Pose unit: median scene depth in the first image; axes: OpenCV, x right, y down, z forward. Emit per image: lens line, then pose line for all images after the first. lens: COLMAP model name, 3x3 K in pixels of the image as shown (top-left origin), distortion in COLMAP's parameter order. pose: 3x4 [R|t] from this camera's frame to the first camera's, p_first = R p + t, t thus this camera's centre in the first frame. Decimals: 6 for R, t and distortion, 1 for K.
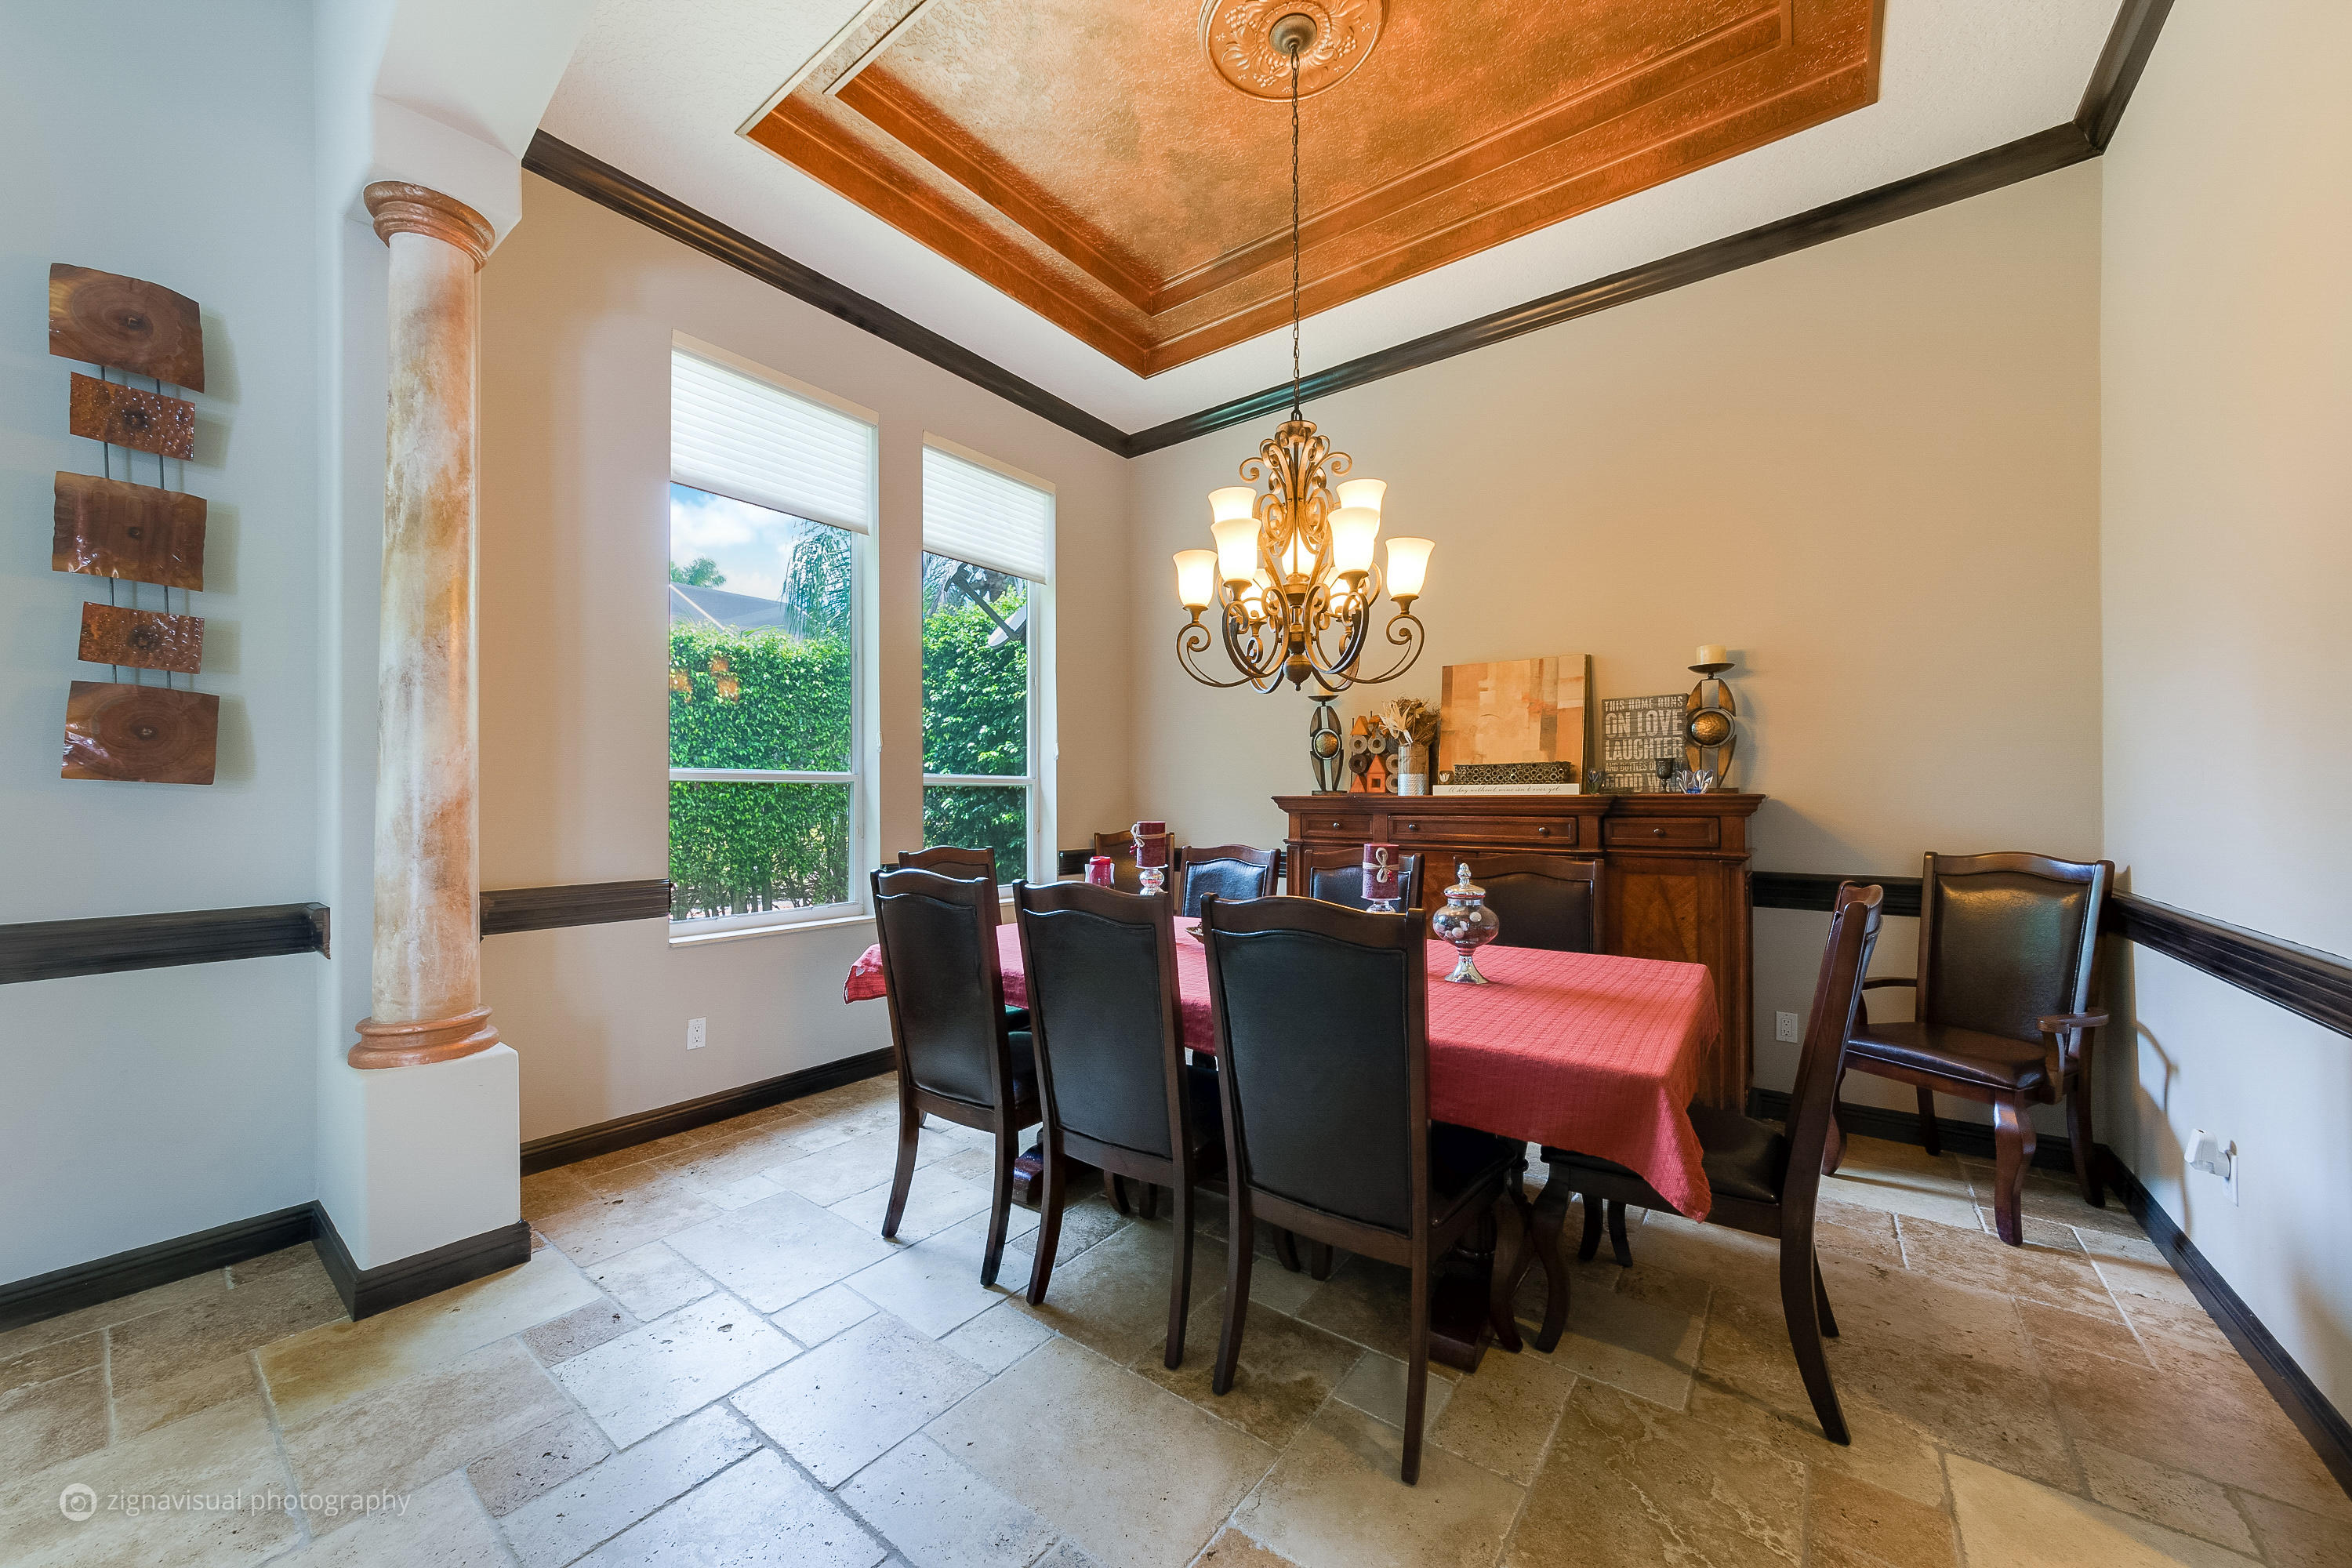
lens RADIAL K [[830.7, 0, 1191.3], [0, 830.7, 796.9], [0, 0, 1]] dist [-0.003274, 0.000568]
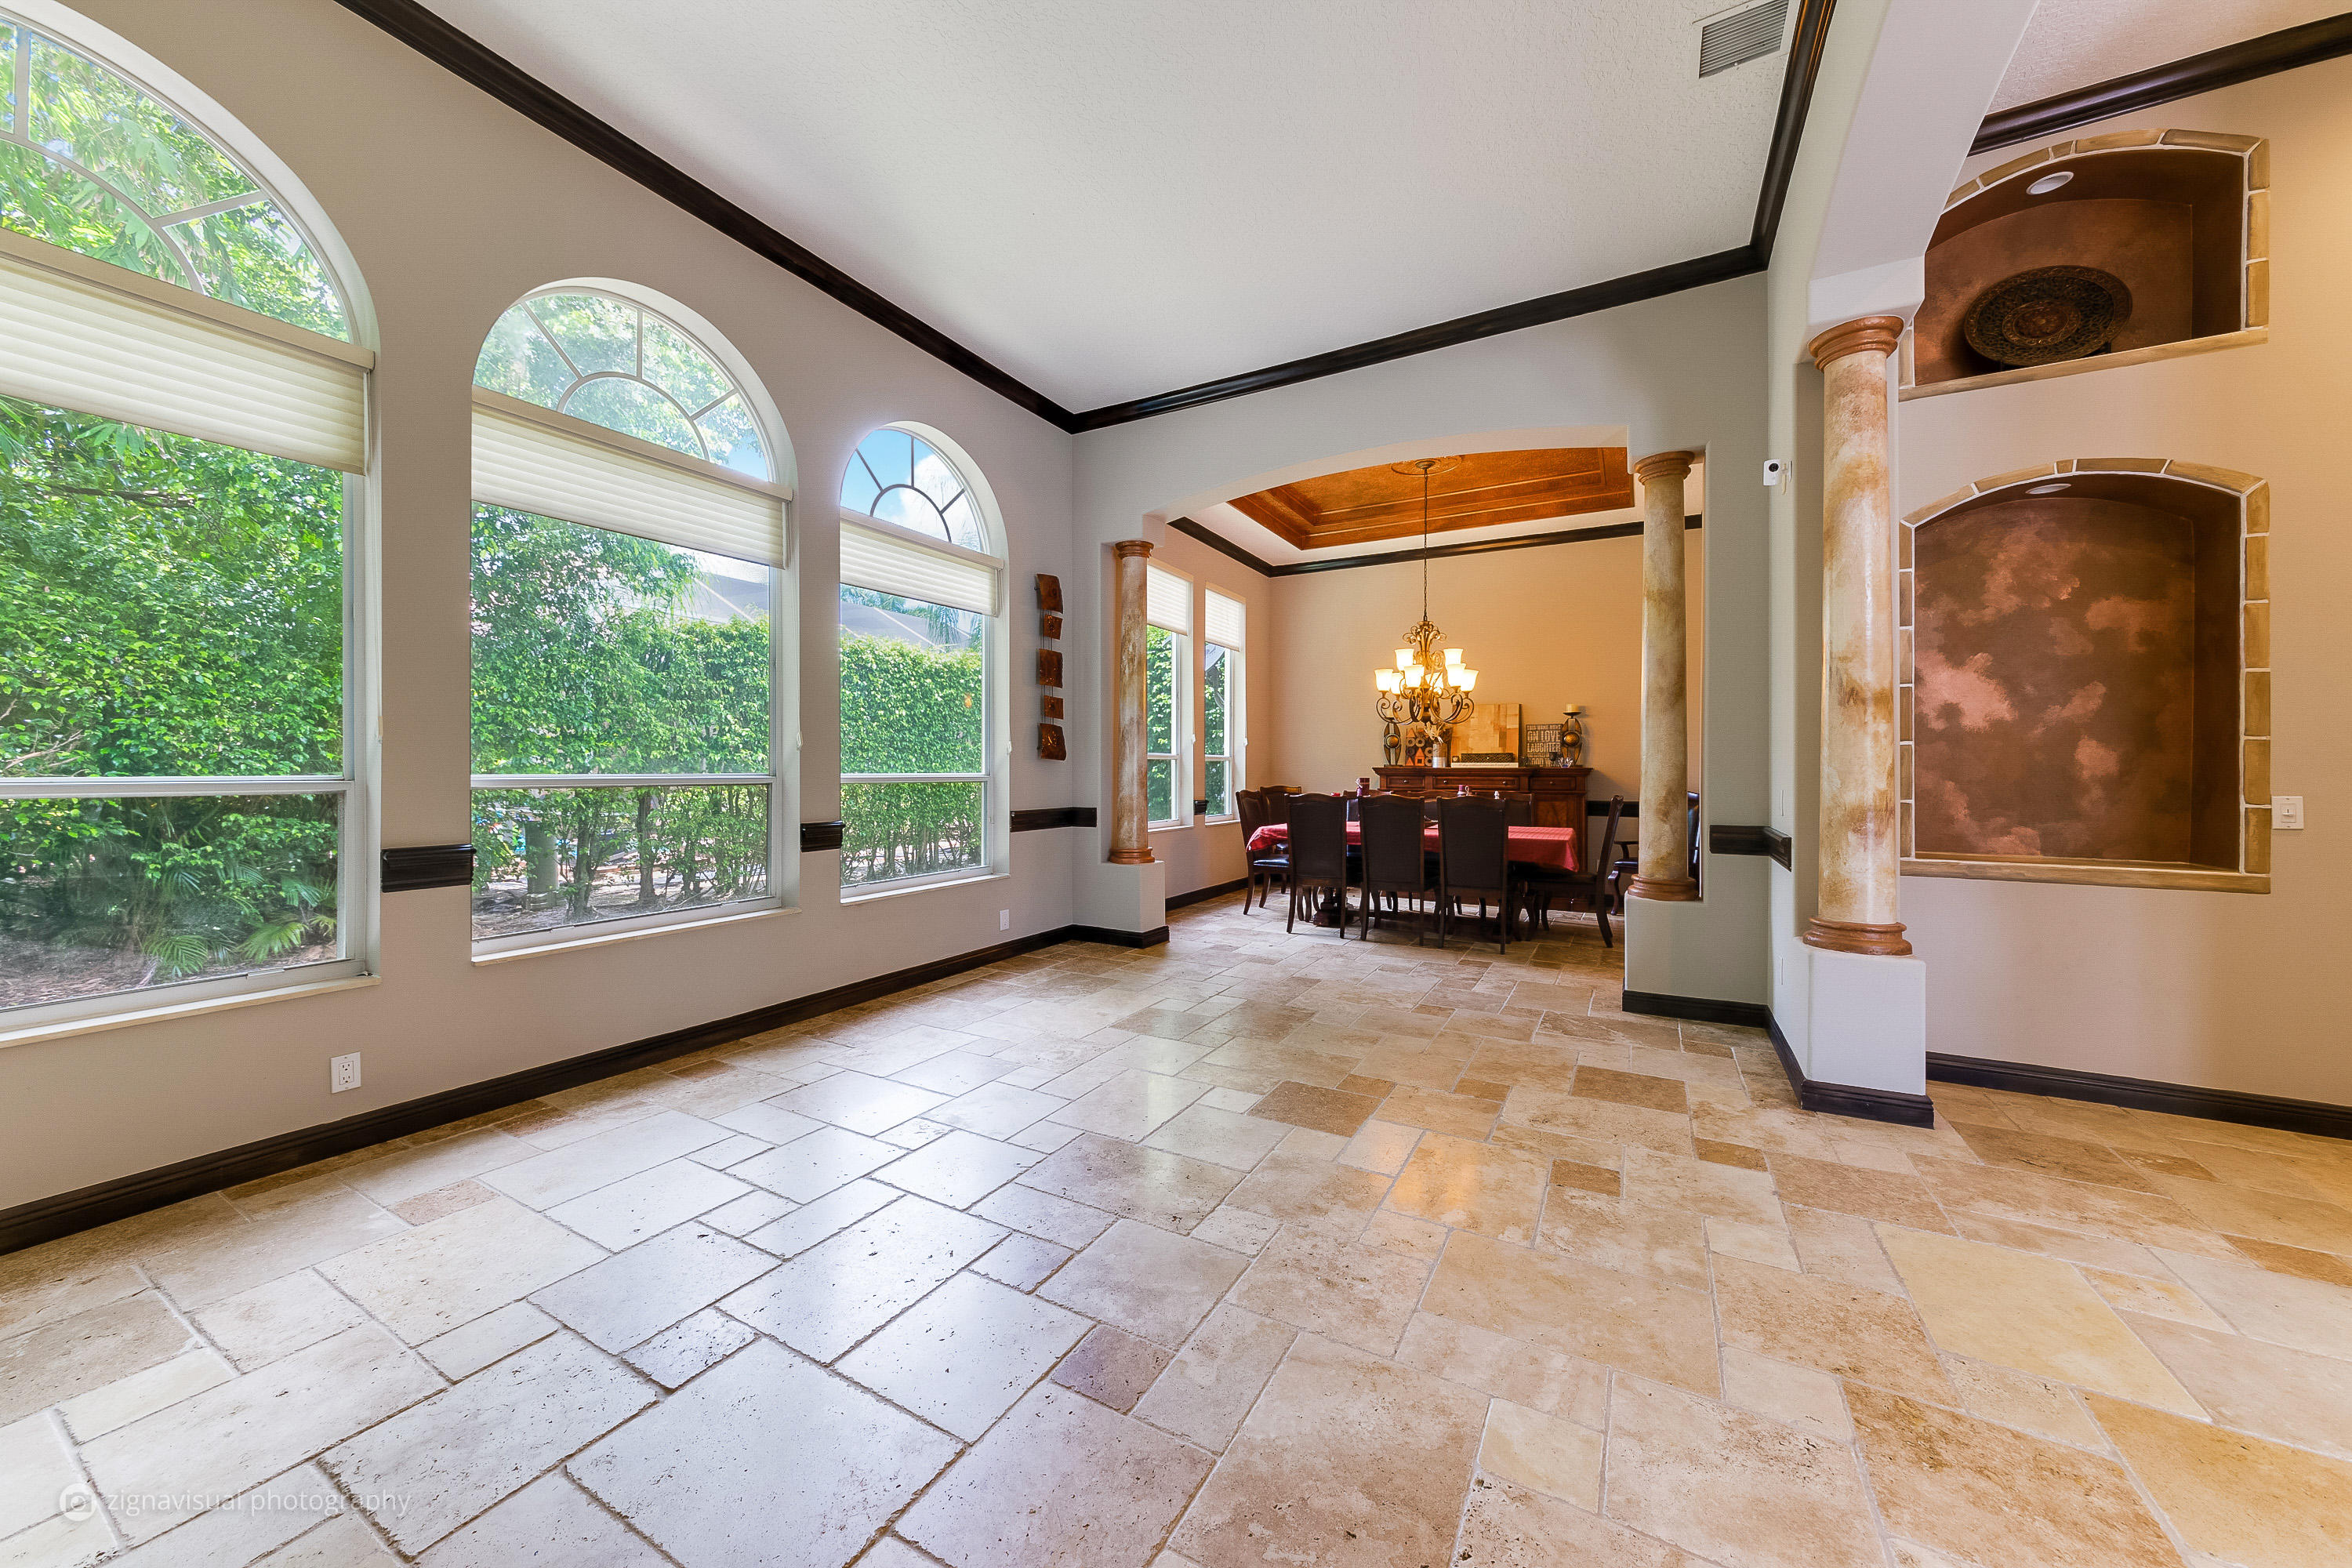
lens RADIAL K [[830.7, 0, 1162.7], [0, 830.7, 774.2], [0, 0, 1]] dist [-0.003274, 0.000568]
pose [[0.988685, 0.004792, 0.149931, -0.794493], [-0.006896, 0.999885, 0.013520, -0.008429], [-0.149849, -0.014401, 0.988604, -1.047901]]
